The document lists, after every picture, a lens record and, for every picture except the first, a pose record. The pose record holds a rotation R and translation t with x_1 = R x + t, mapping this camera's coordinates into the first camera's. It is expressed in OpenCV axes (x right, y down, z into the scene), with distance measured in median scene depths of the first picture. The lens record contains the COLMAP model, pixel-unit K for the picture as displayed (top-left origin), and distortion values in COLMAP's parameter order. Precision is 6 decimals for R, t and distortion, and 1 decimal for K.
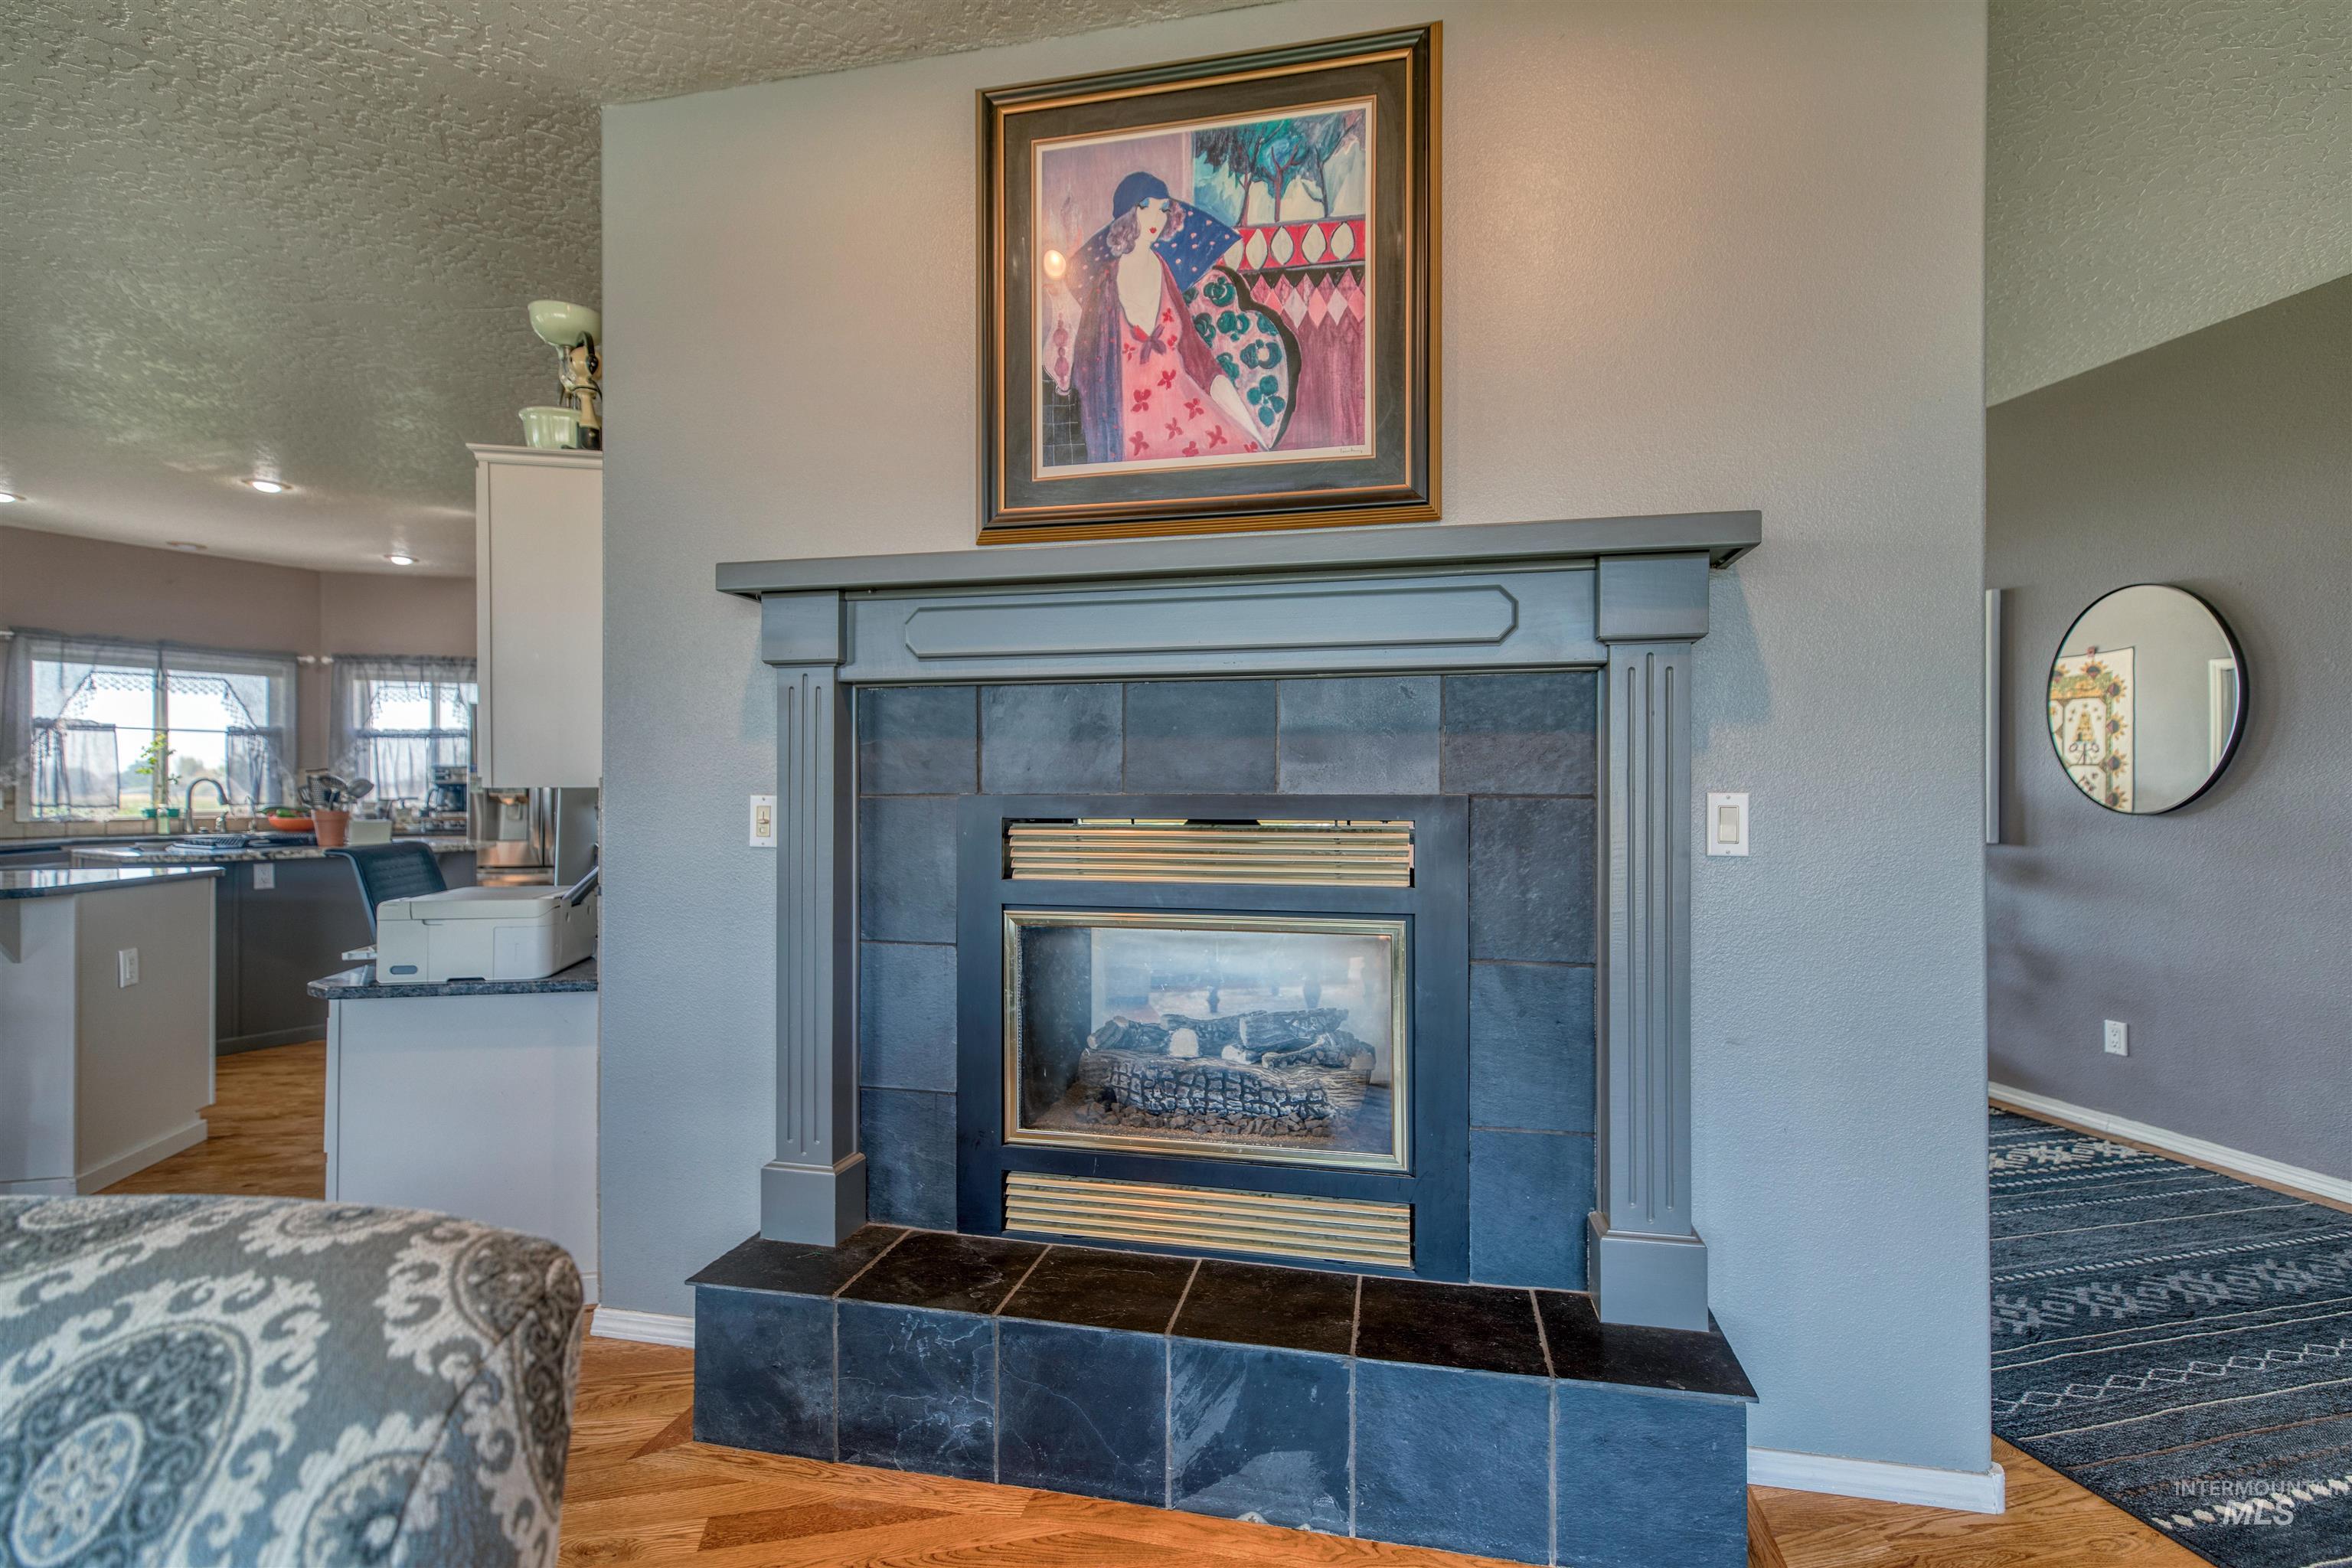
lens RADIAL K [[1063.8, 0, 1193.5], [0, 1063.8, 787.5], [0, 0, 1]] dist [0.003103, 0.000144]
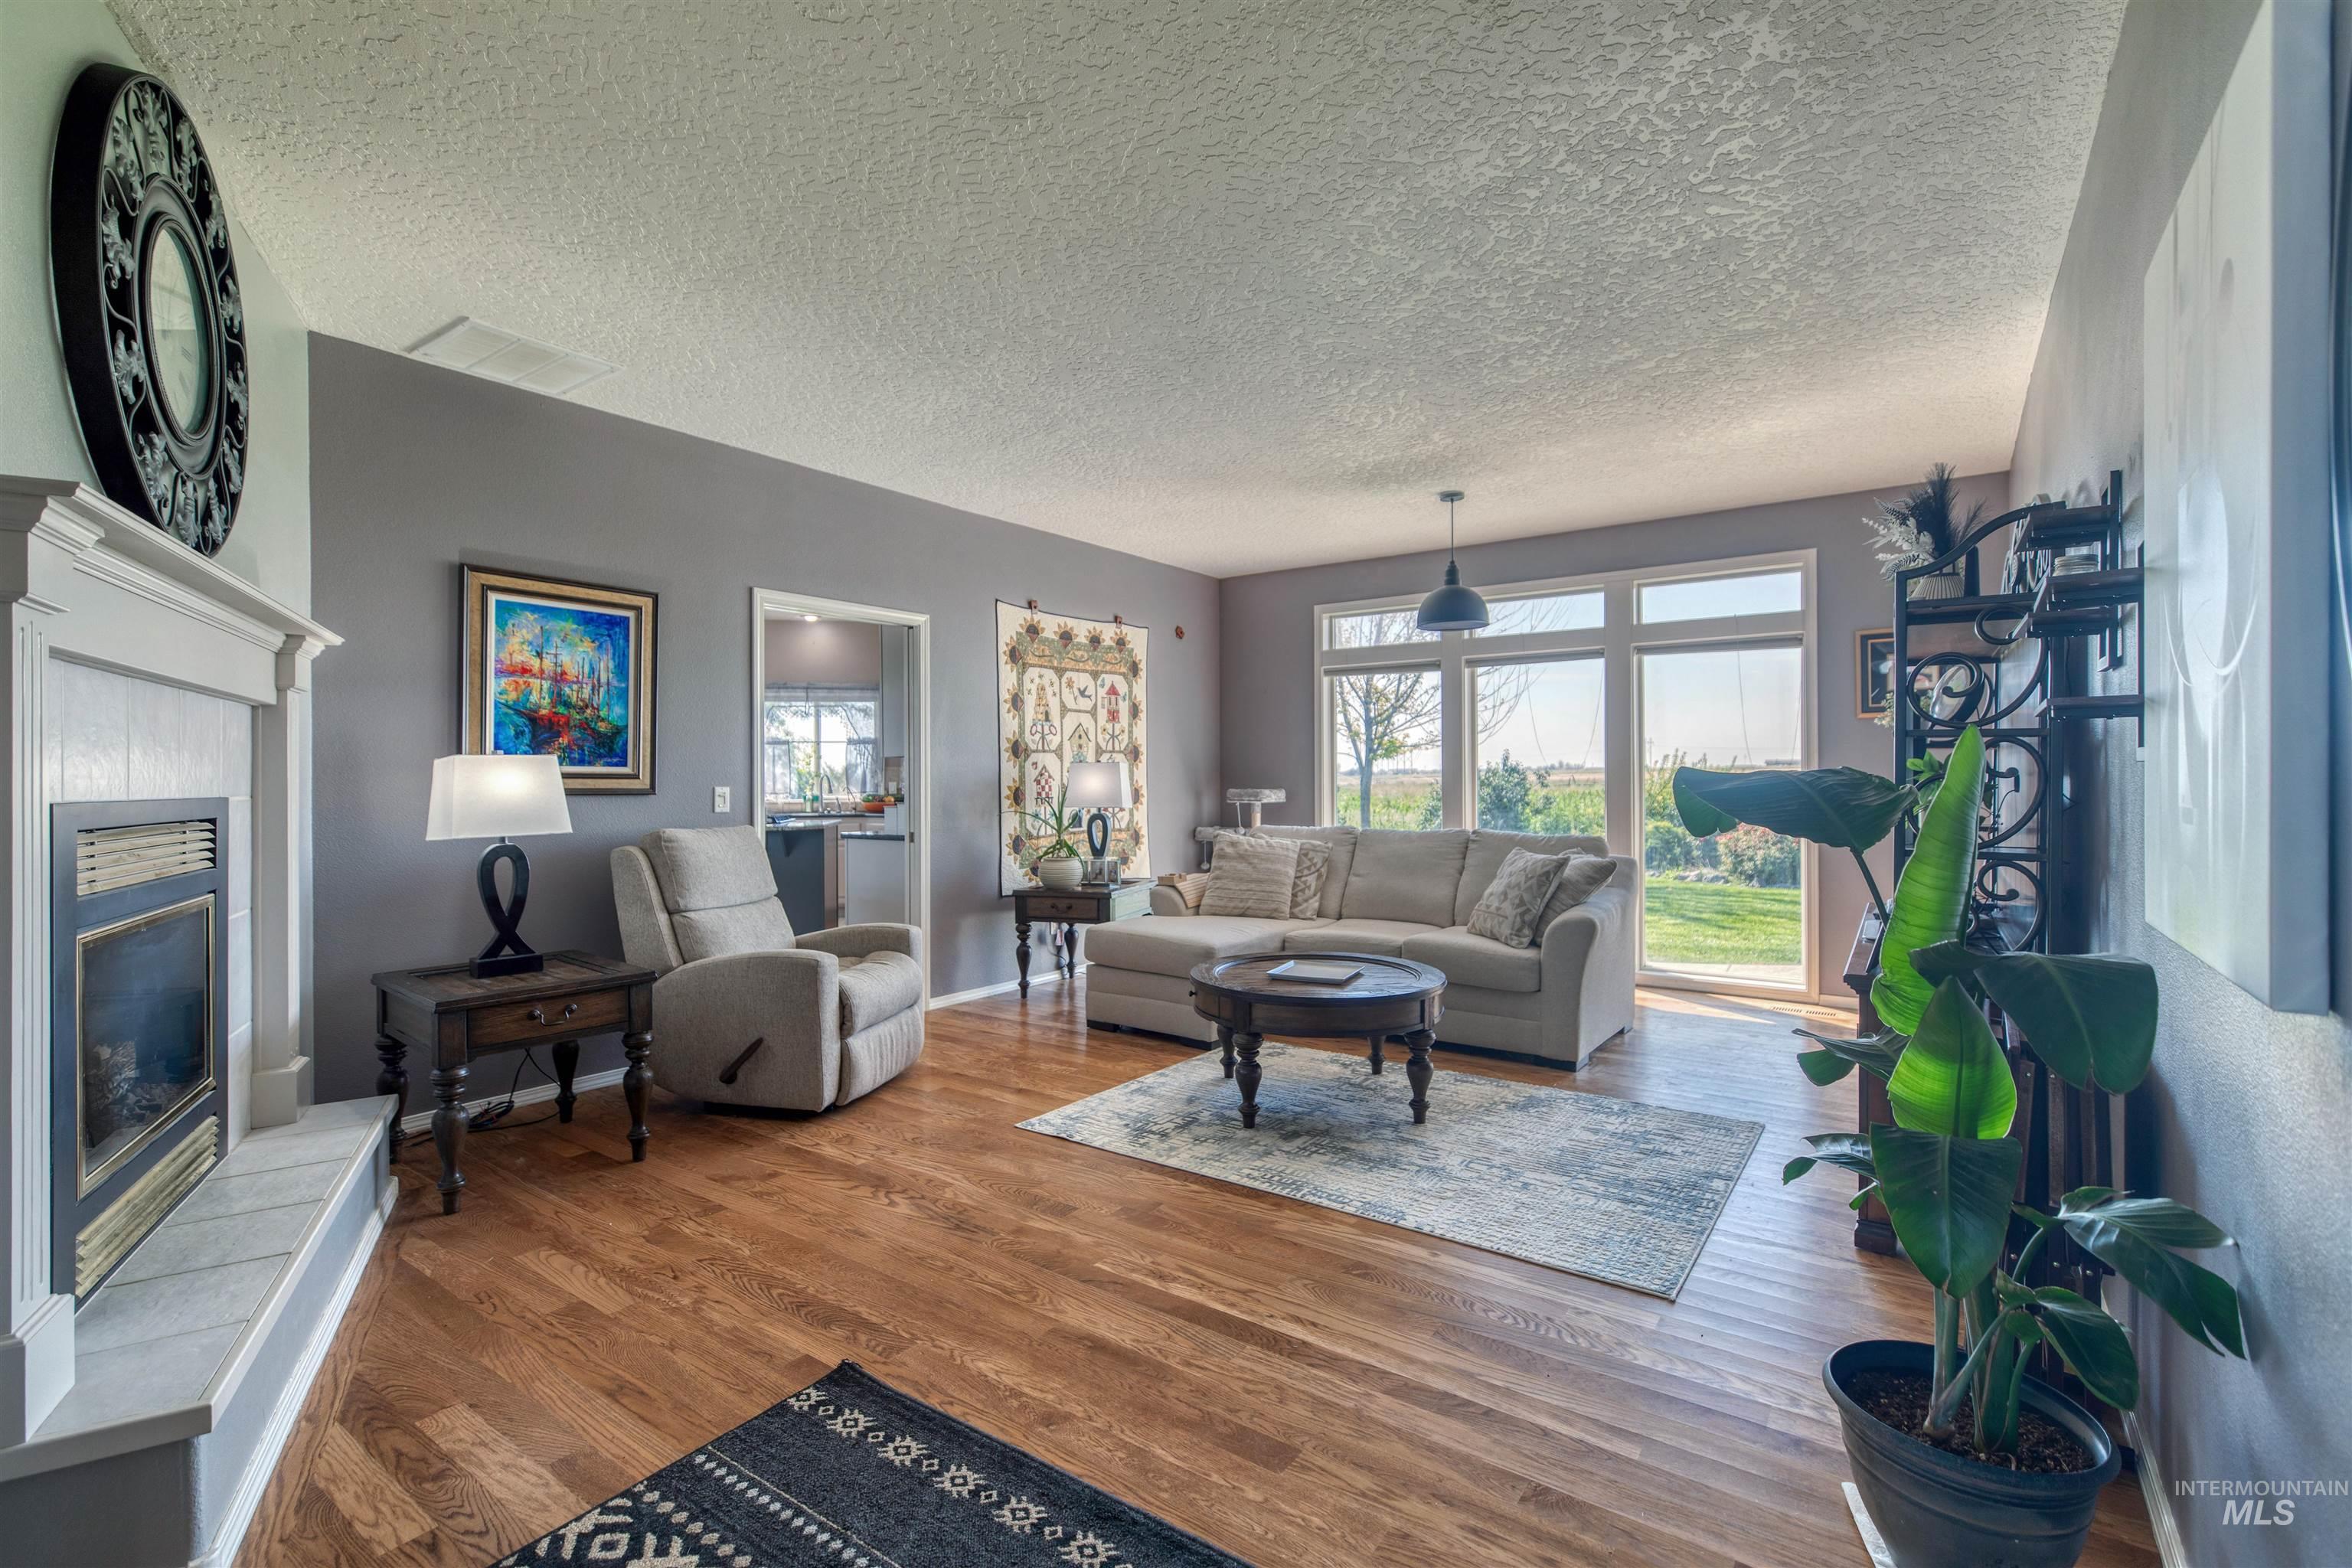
lens RADIAL K [[1063.8, 0, 1174.2], [0, 1063.8, 778.1], [0, 0, 1]] dist [0.003103, 0.000144]
pose [[0.660134, -0.004281, -0.751136, 0.473093], [0.009222, 0.999955, 0.002406, -0.003227], [0.751091, -0.008515, 0.660144, 0.387836]]
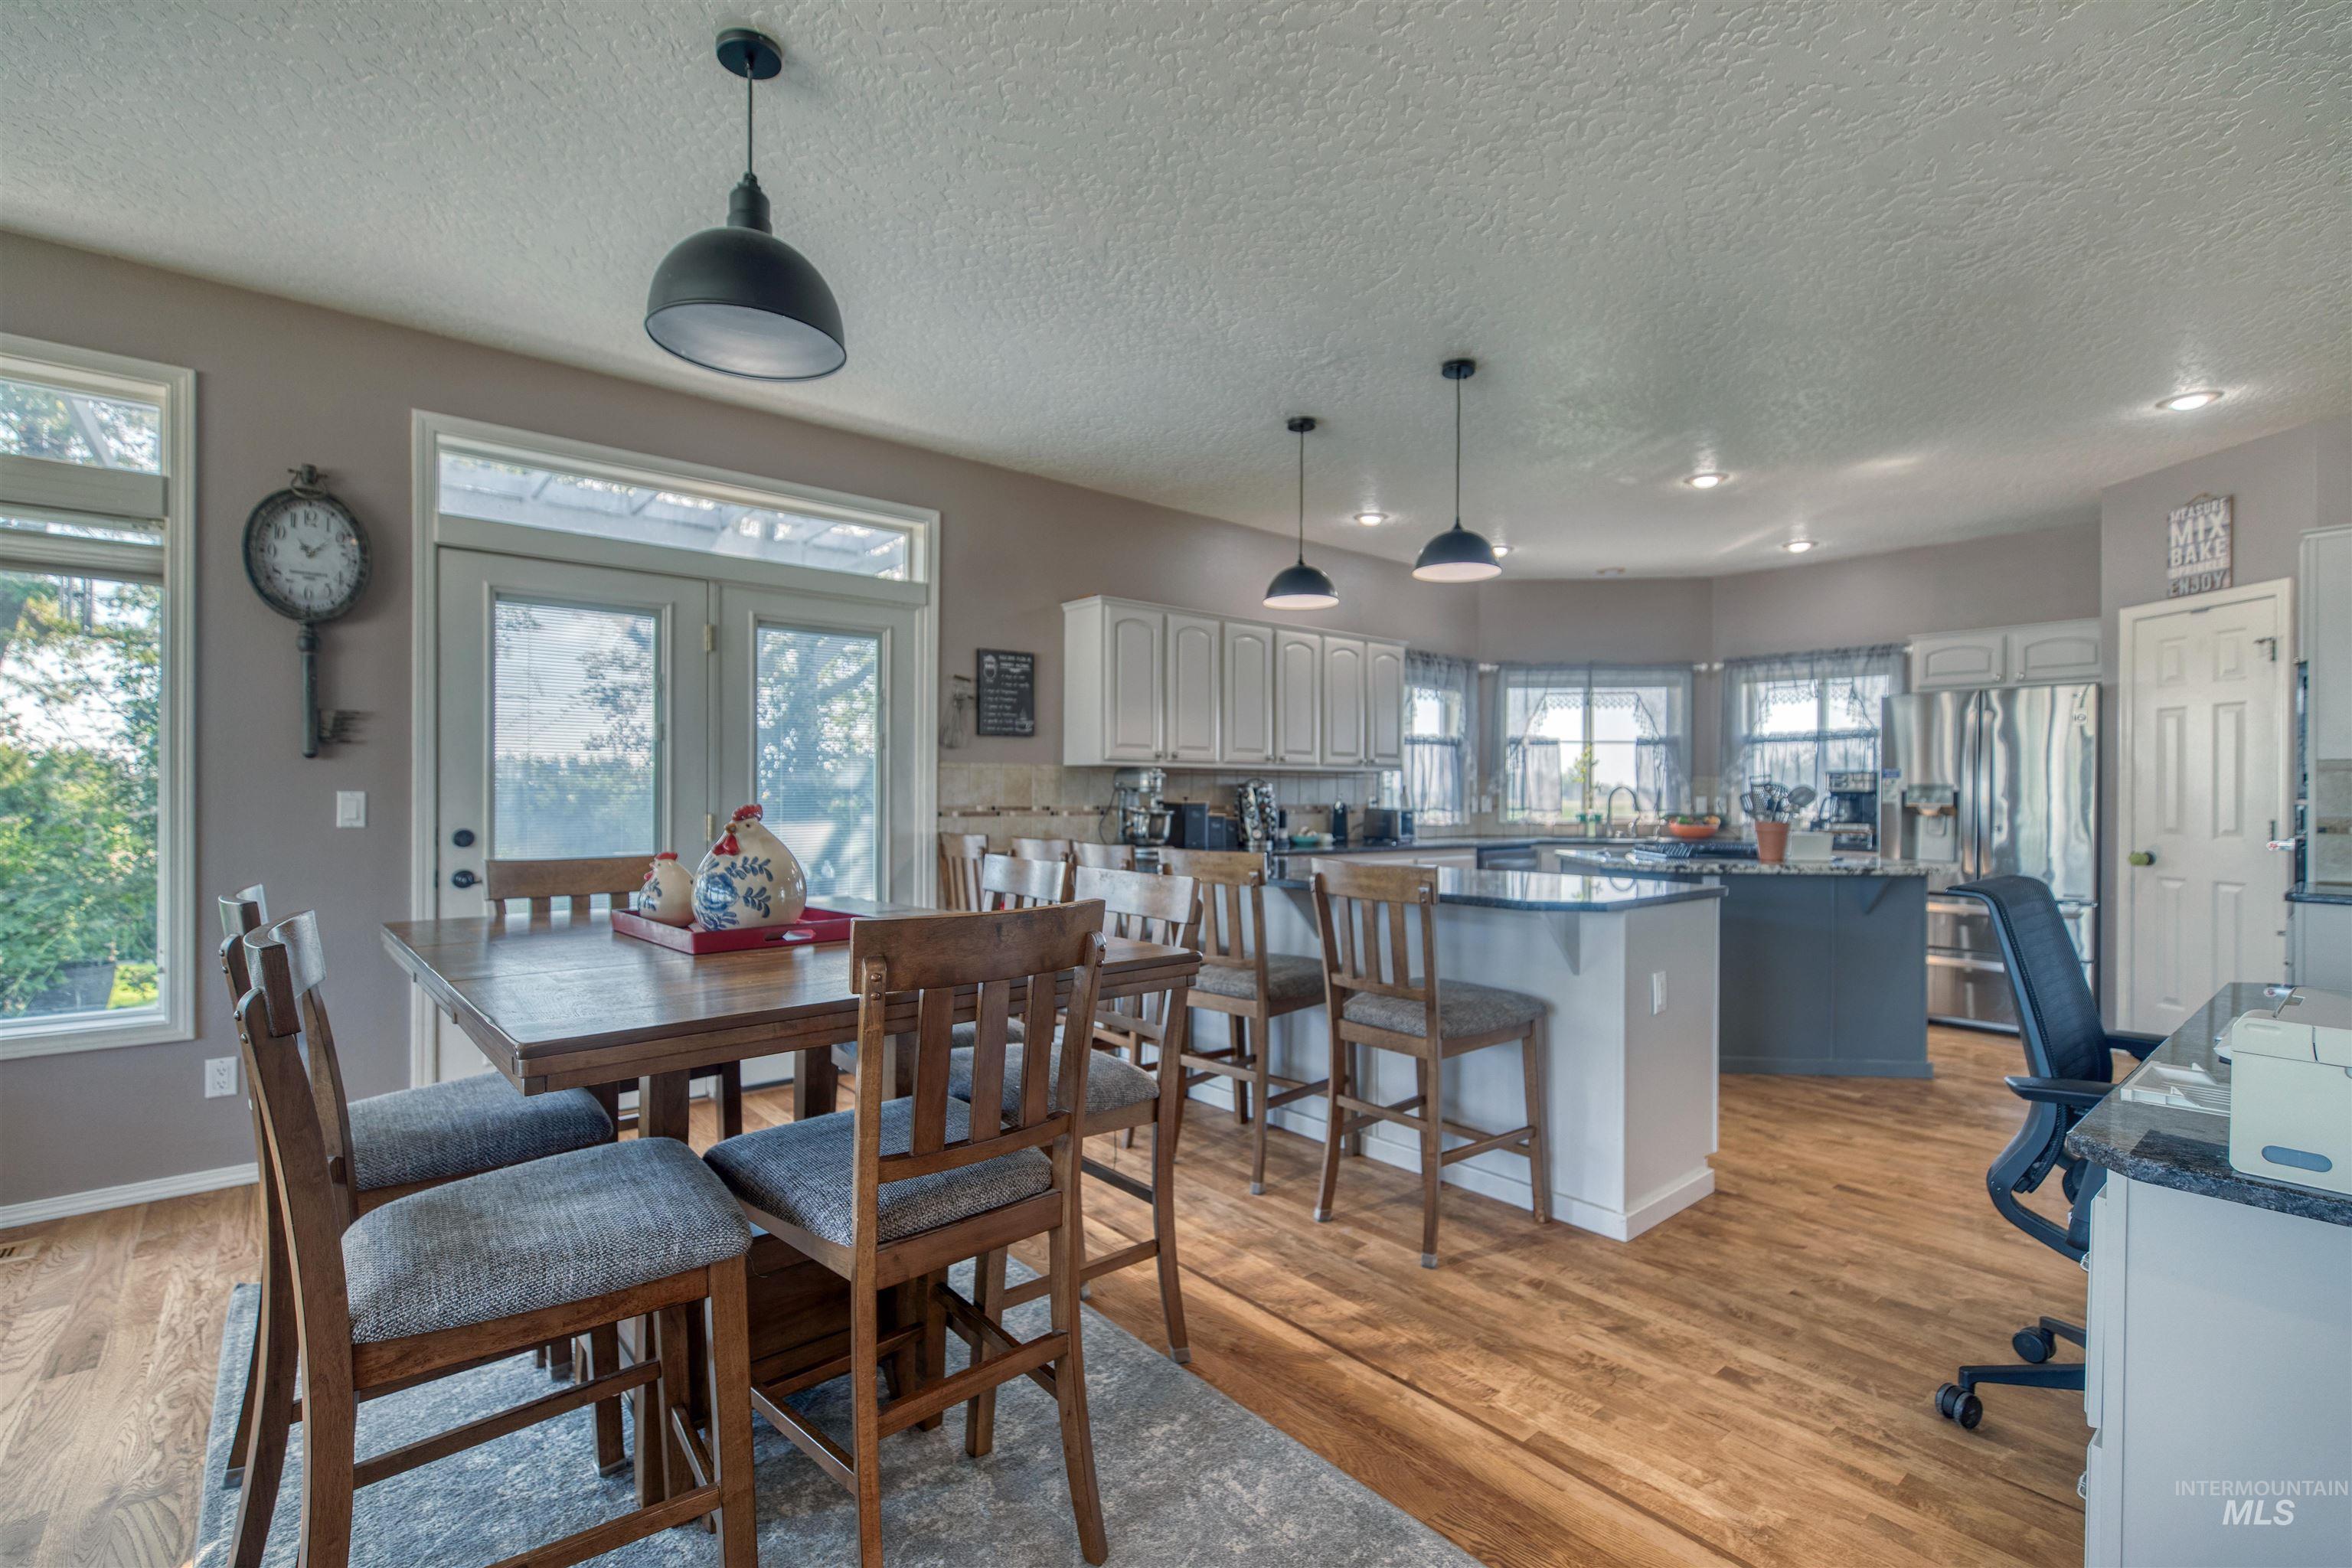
lens RADIAL K [[1063.8, 0, 1170.2], [0, 1063.8, 792.6], [0, 0, 1]] dist [0.003103, 0.000144]
pose [[0.464783, 0.000563, -0.885424, -0.187384], [-0.002442, 0.999997, -0.000646, -0.000519], [0.885421, 0.002463, 0.464783, 0.099584]]
